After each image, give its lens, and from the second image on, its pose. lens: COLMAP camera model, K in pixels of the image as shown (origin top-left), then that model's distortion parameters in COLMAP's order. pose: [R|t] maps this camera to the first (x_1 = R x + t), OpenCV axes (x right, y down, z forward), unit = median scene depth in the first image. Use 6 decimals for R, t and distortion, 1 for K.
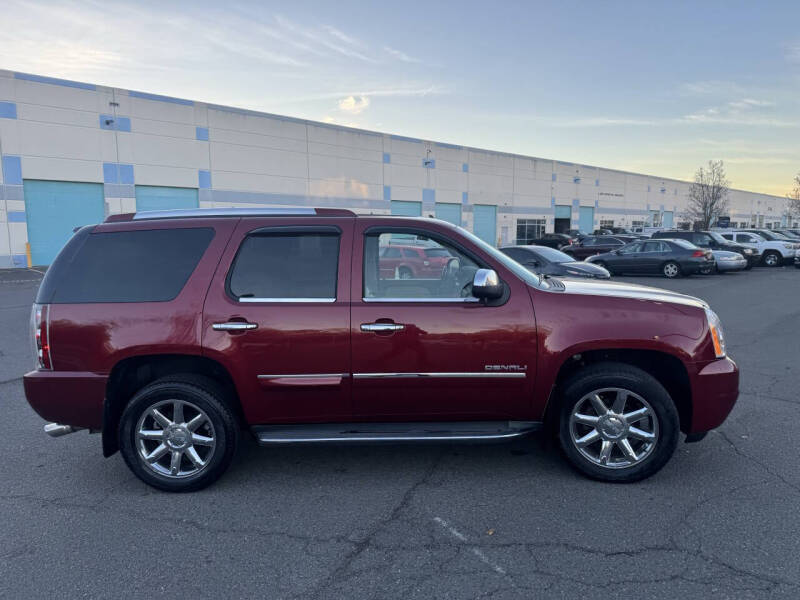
lens RADIAL K [[566.1, 0, 398.0], [0, 566.1, 320.1], [0, 0, 1]] dist [0.024921, -0.030946]
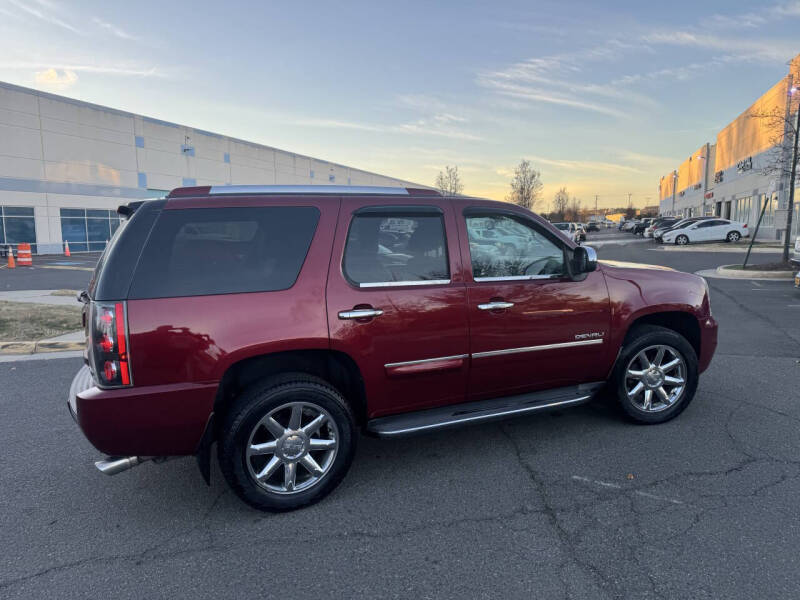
lens RADIAL K [[566.1, 0, 400.1], [0, 566.1, 315.8], [0, 0, 1]] dist [0.024921, -0.030946]
pose [[0.897159, -0.063462, 0.437126, -0.592935], [0.063418, 0.997879, 0.014713, 0.004447], [-0.437132, 0.014521, 0.899280, 0.142255]]
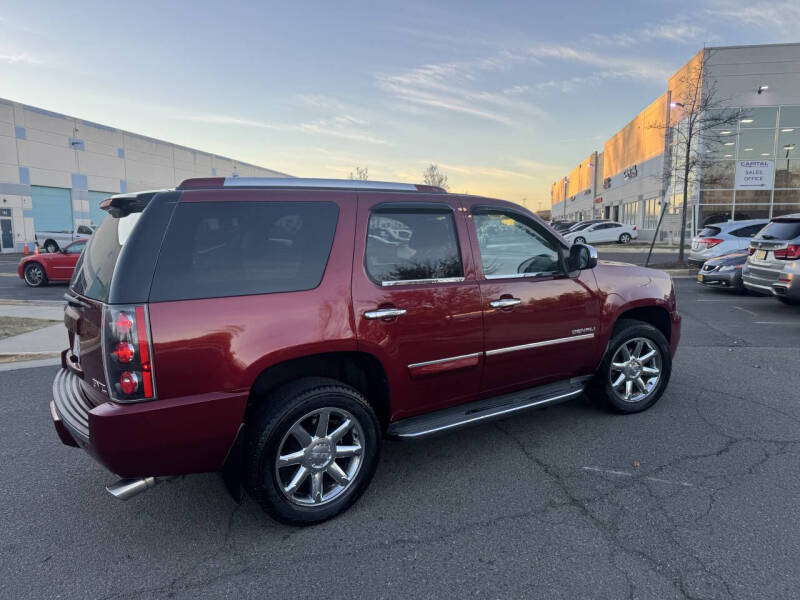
lens RADIAL K [[566.1, 0, 401.3], [0, 566.1, 317.9], [0, 0, 1]] dist [0.024921, -0.030946]
pose [[0.807797, -0.082671, 0.583634, -0.736874], [0.082027, 0.996248, 0.027585, -0.004086], [-0.583725, 0.025591, 0.811548, 0.256195]]
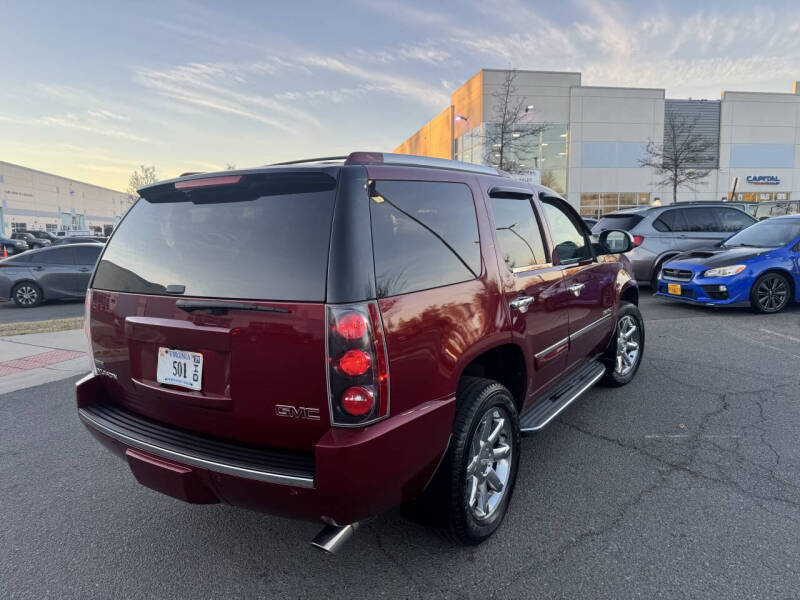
lens RADIAL K [[566.1, 0, 403.1], [0, 566.1, 304.6], [0, 0, 1]] dist [0.024921, -0.030946]
pose [[0.529360, -0.109744, 0.841270, -1.024097], [0.140707, 0.989222, 0.040507, -0.040842], [-0.836648, 0.096930, 0.539096, 0.654925]]
